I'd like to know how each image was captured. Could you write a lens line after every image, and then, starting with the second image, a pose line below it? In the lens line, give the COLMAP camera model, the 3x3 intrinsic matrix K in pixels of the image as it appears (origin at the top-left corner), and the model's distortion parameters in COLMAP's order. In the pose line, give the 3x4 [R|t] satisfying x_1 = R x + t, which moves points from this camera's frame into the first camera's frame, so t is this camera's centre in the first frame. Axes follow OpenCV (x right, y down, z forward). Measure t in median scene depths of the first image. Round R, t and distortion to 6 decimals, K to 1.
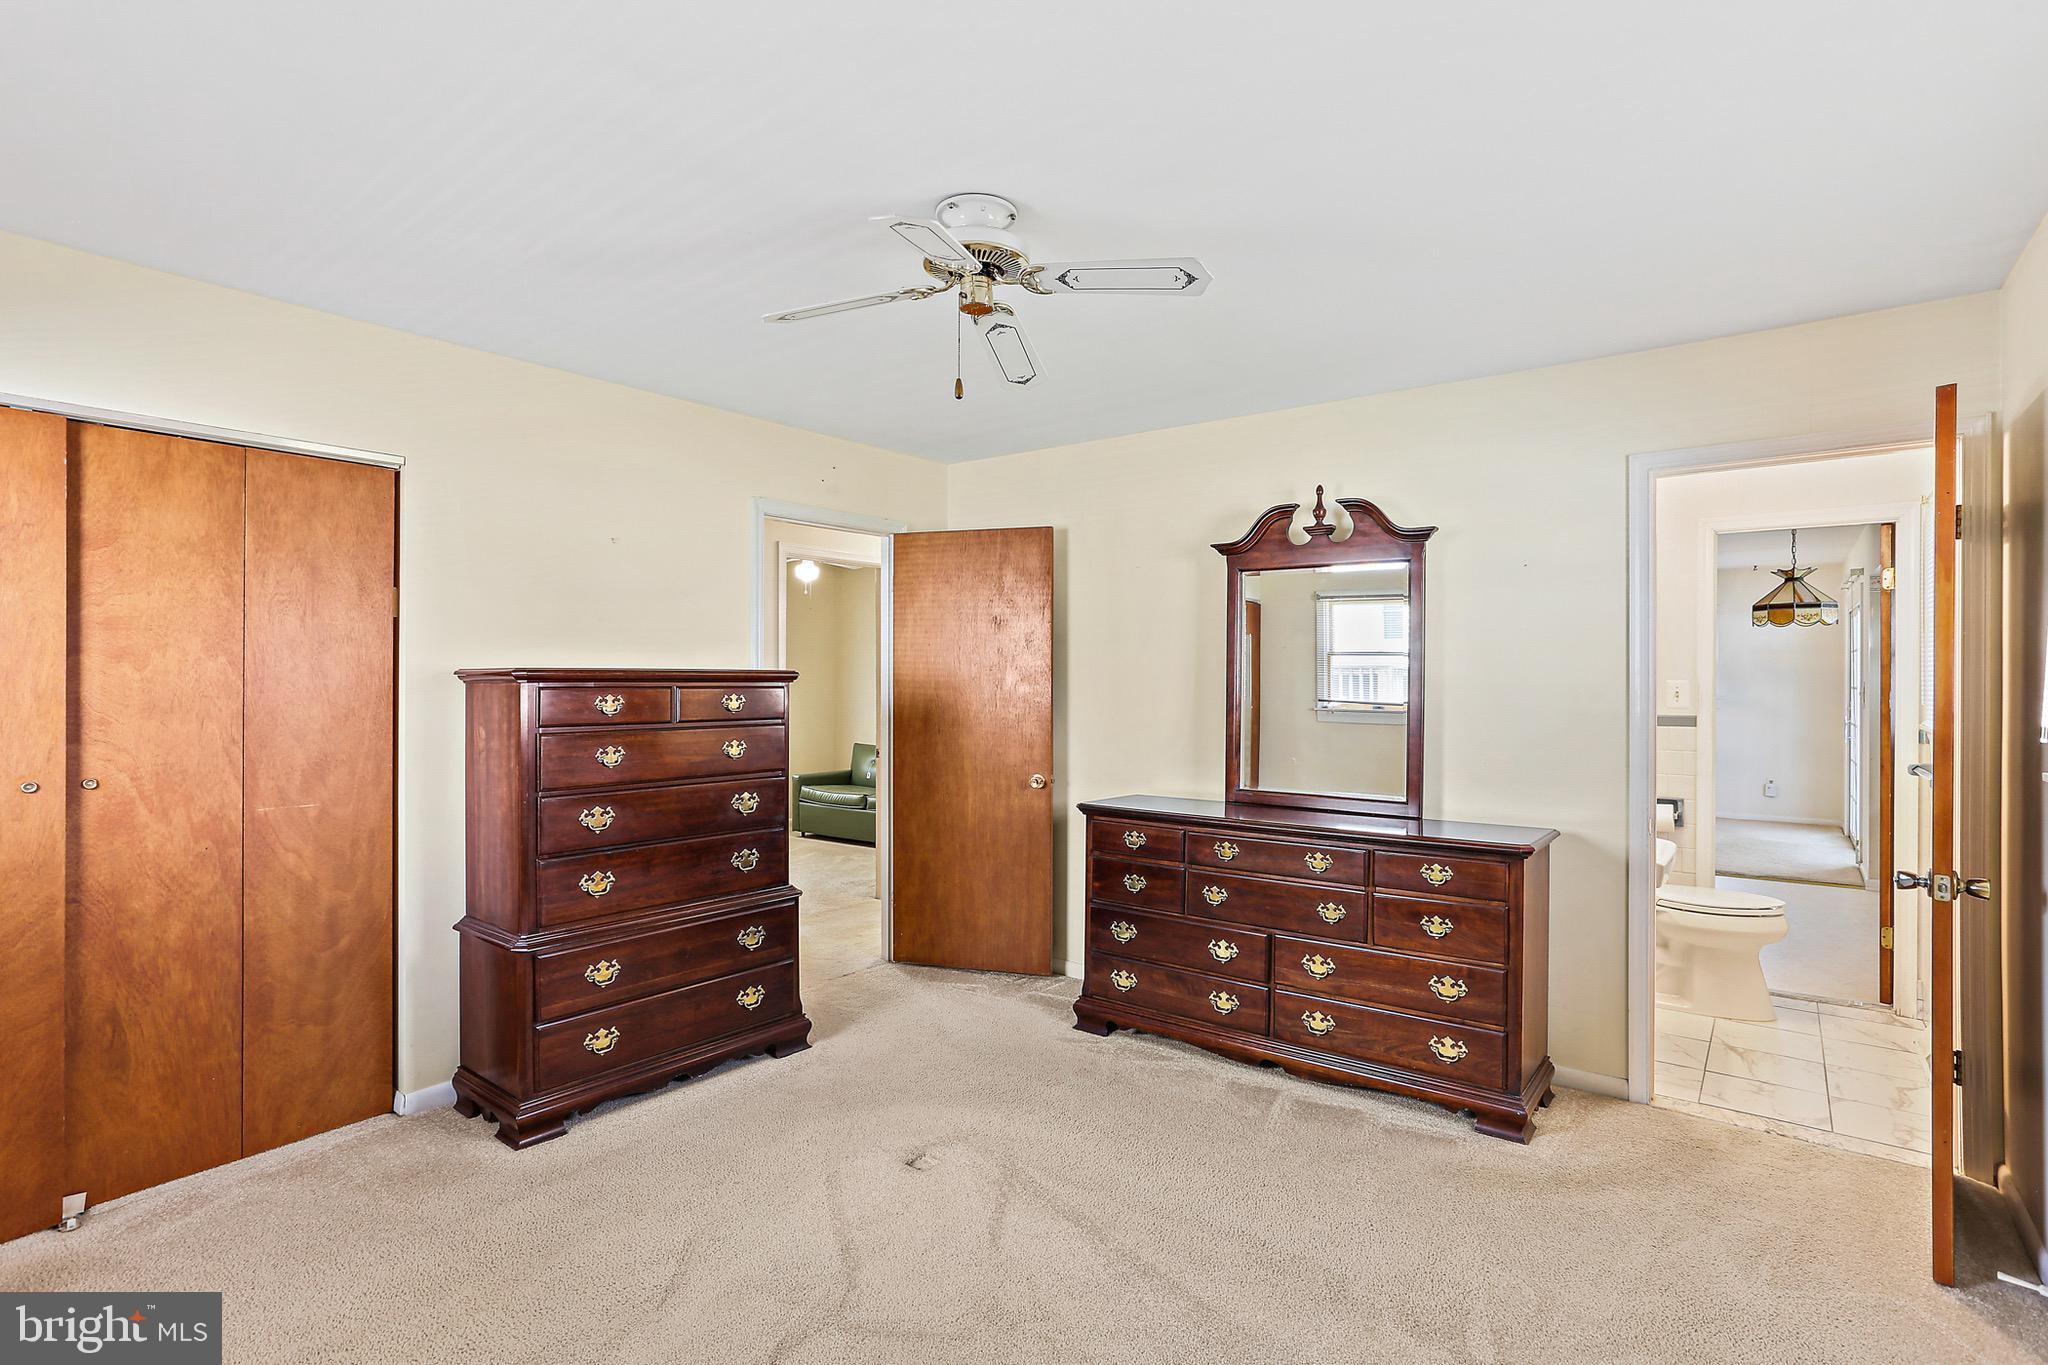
lens RADIAL K [[1039.2, 0, 1022.9], [0, 1039.2, 679.9], [0, 0, 1]] dist [-0.001602, -0.000091]
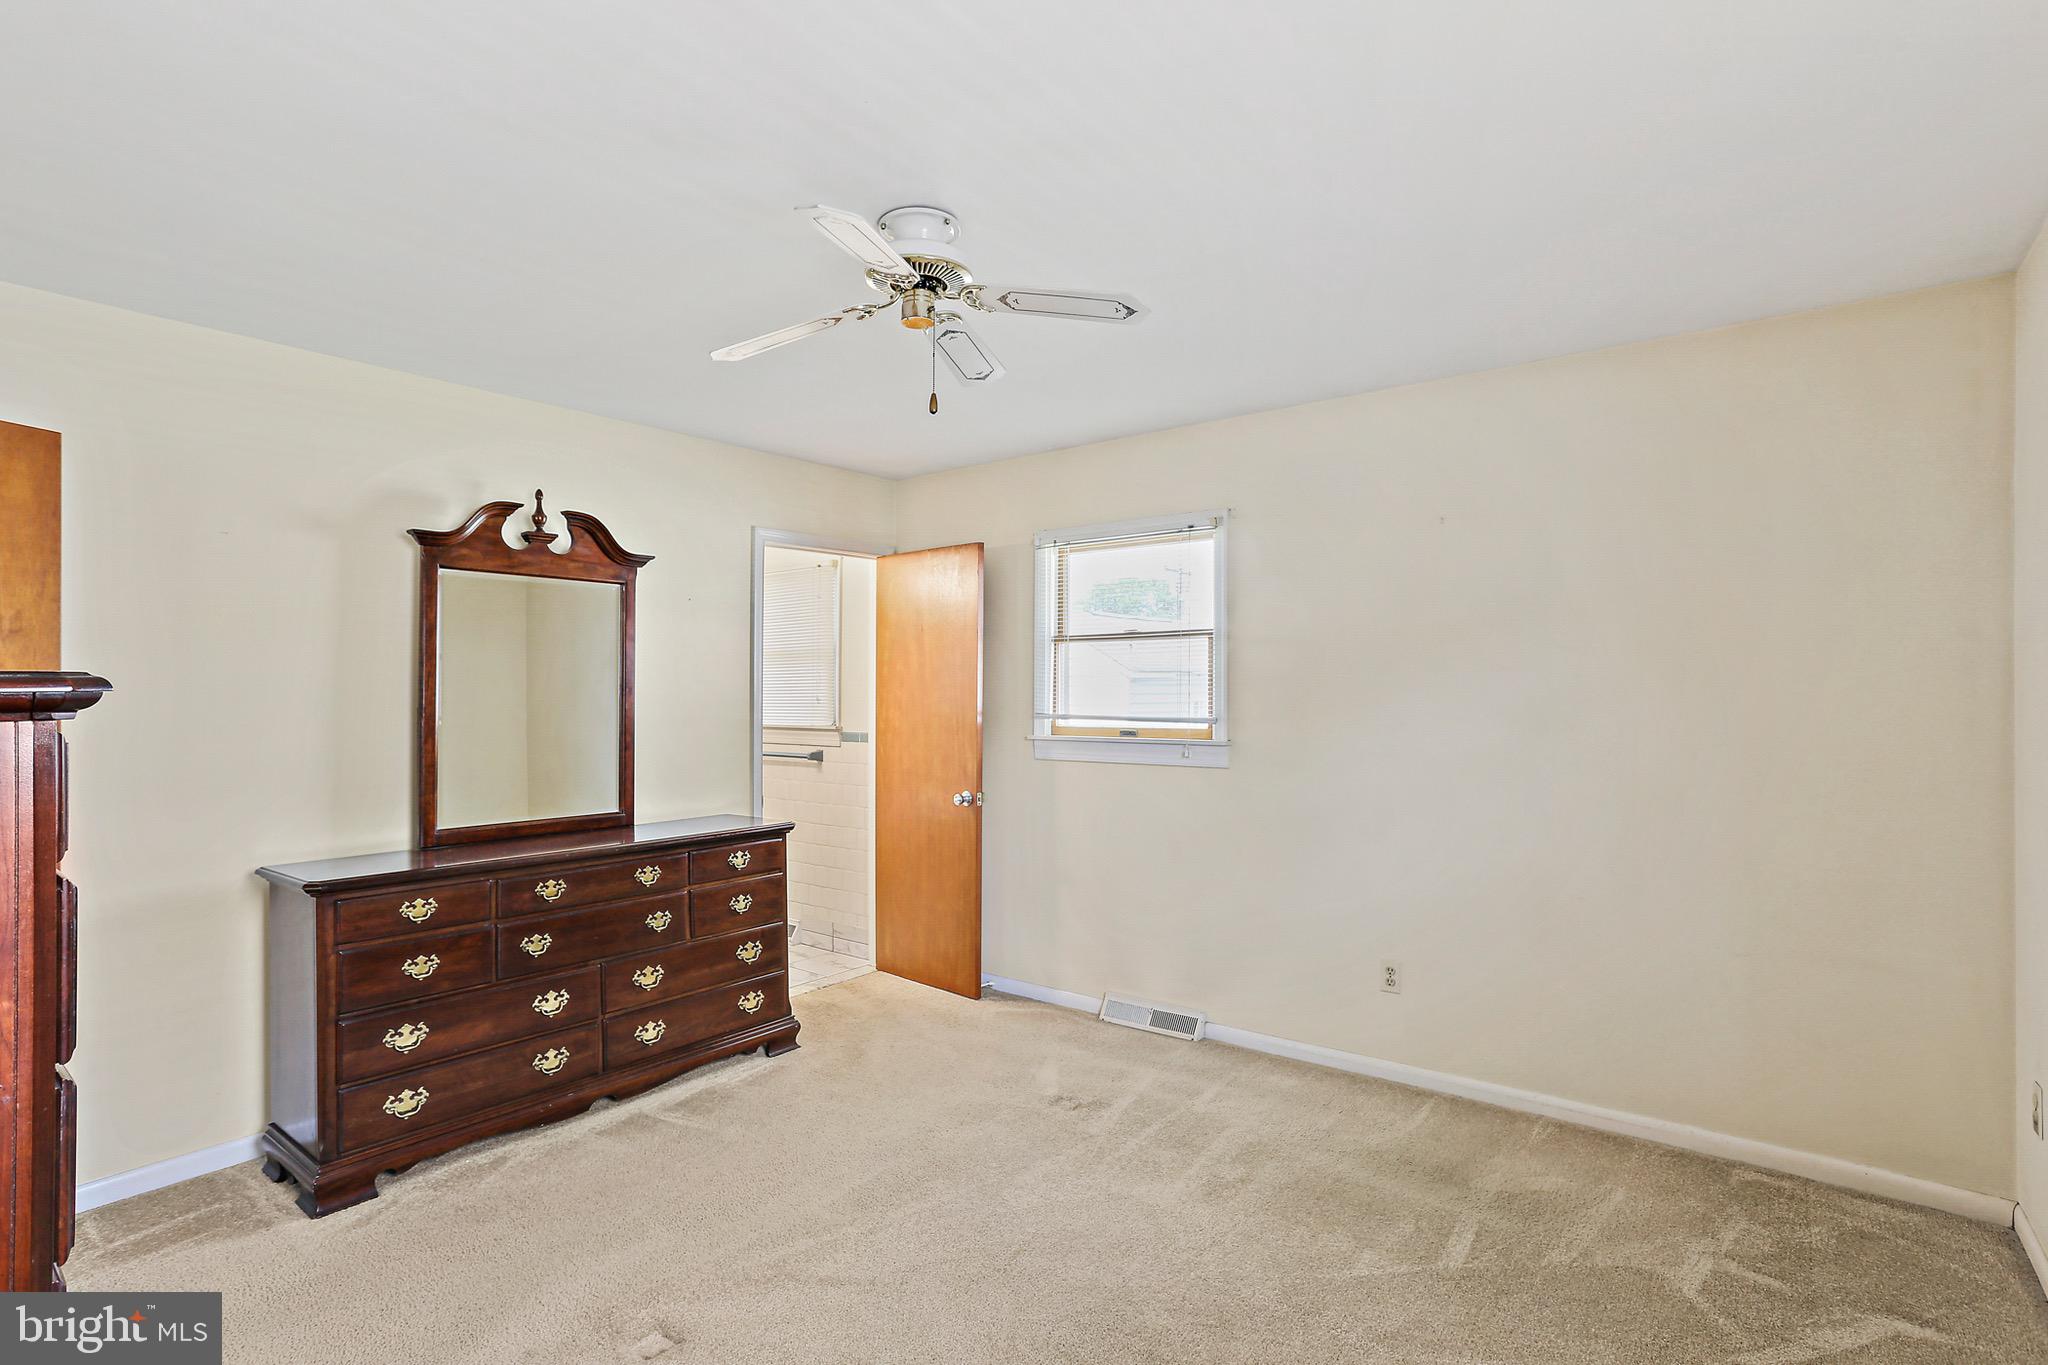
lens RADIAL K [[1007.2, 0, 1023.0], [0, 1007.2, 682.9], [0, 0, 1]] dist [-0.045034, 0.042058]
pose [[0.014124, 0.000866, 0.999900, -0.652067], [0.006073, 0.999981, -0.000952, -0.009358], [-0.999882, 0.006086, 0.014118, 0.583798]]
